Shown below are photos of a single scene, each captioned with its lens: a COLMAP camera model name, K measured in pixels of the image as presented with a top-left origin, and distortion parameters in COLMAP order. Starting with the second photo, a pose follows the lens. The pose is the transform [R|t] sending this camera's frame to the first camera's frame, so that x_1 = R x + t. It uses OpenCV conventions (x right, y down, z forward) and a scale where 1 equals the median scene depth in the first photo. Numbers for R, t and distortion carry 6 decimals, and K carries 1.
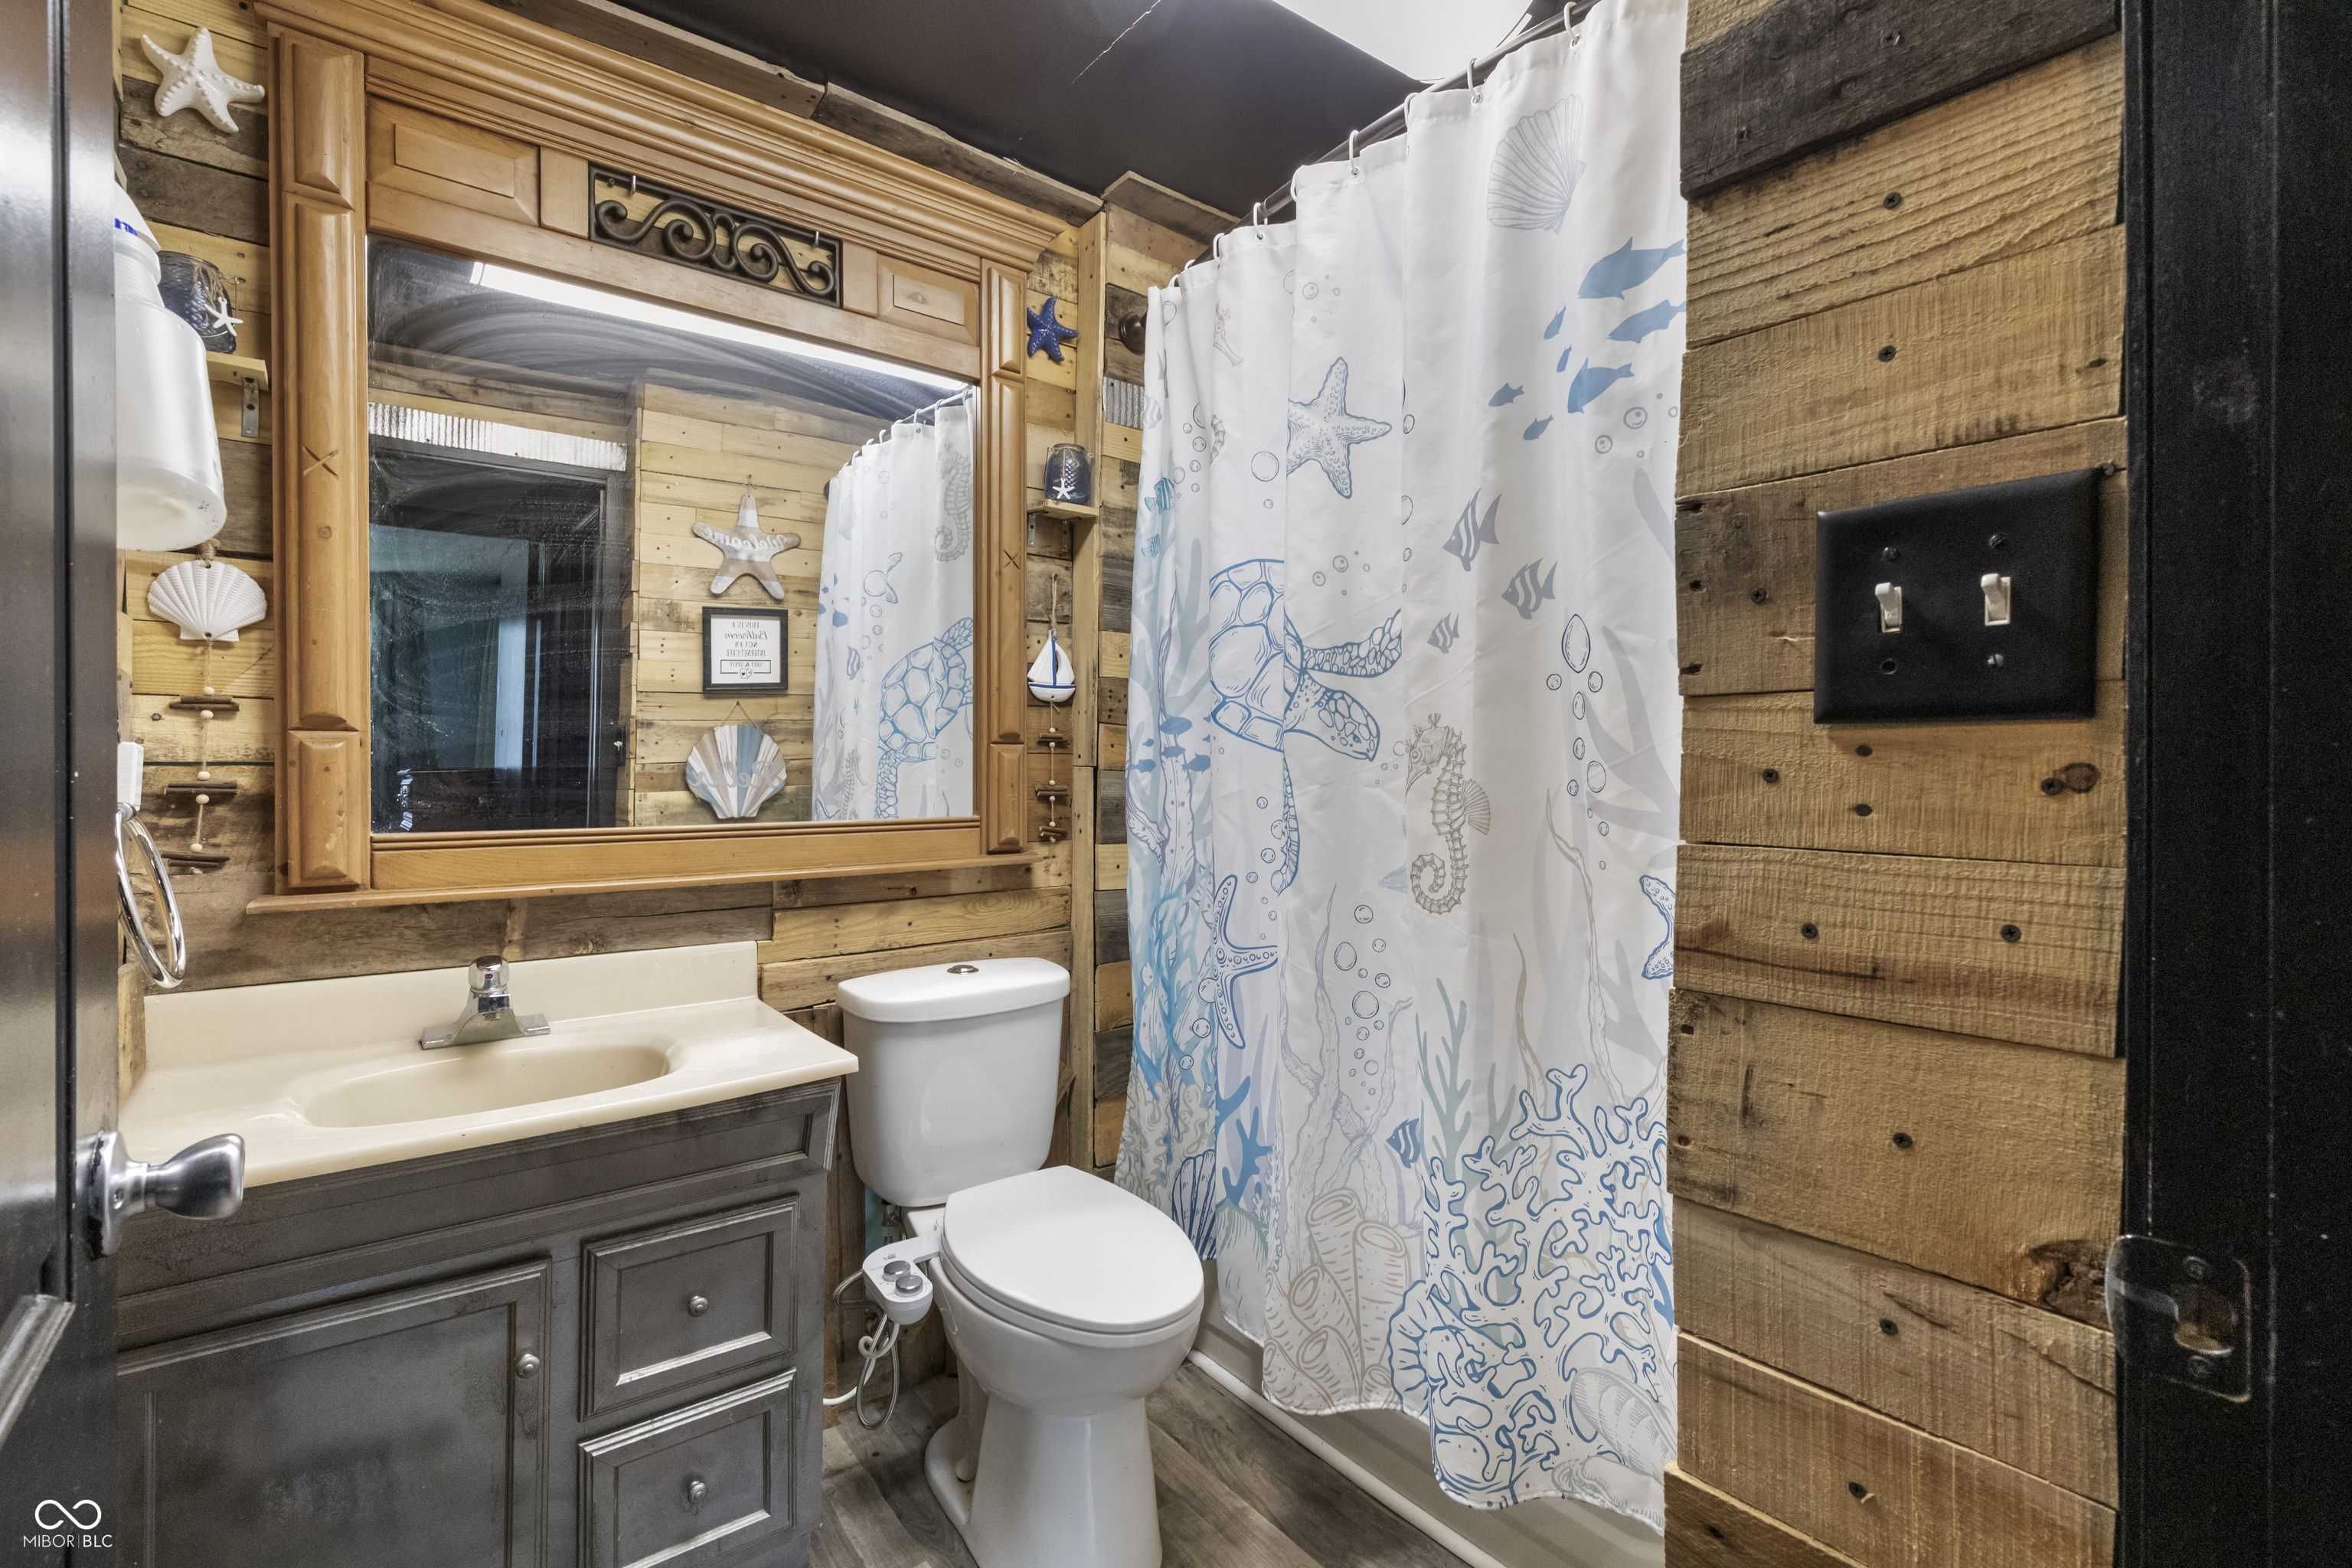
lens RADIAL K [[1064.3, 0, 1188.5], [0, 1064.3, 801.5], [0, 0, 1]] dist [0.005714, 0.000285]
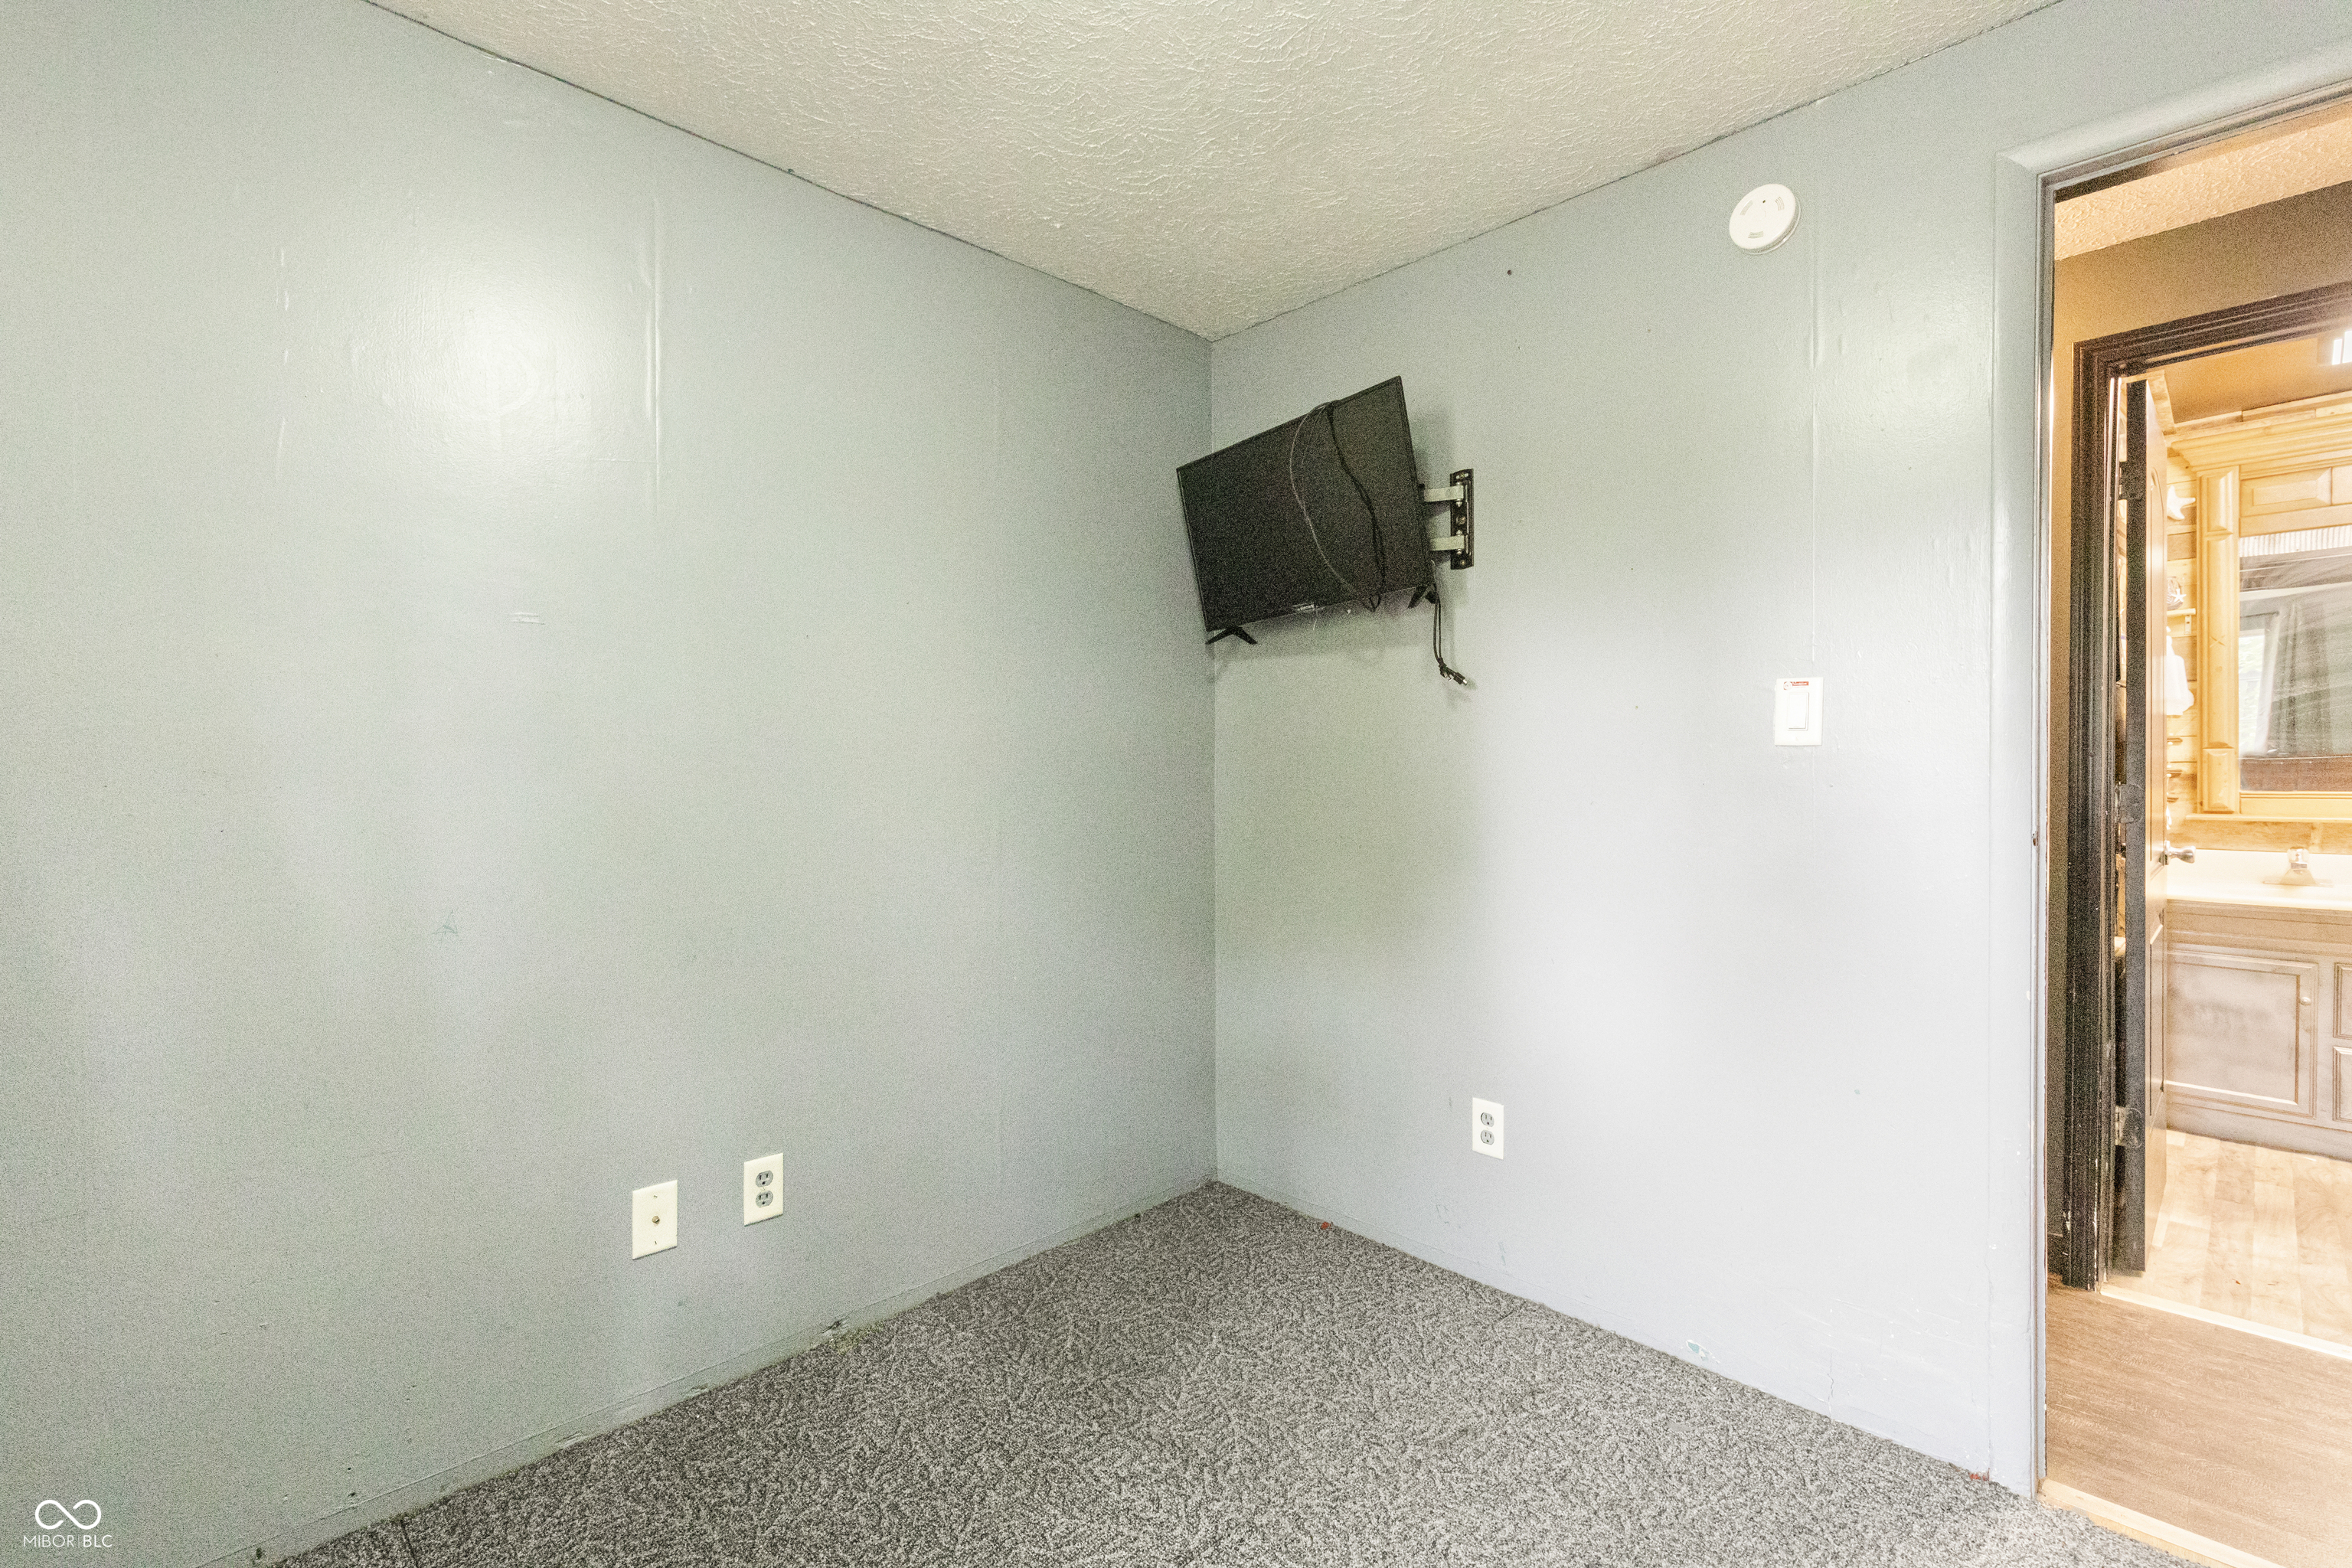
lens RADIAL K [[1058.4, 0, 1179.1], [0, 1058.4, 769.3], [0, 0, 1]] dist [0.001630, -0.000075]
pose [[0.108802, -0.011561, -0.993996, 1.378692], [-0.016704, 0.999770, -0.013457, 0.055882], [0.993923, 0.018067, 0.108584, -1.670546]]
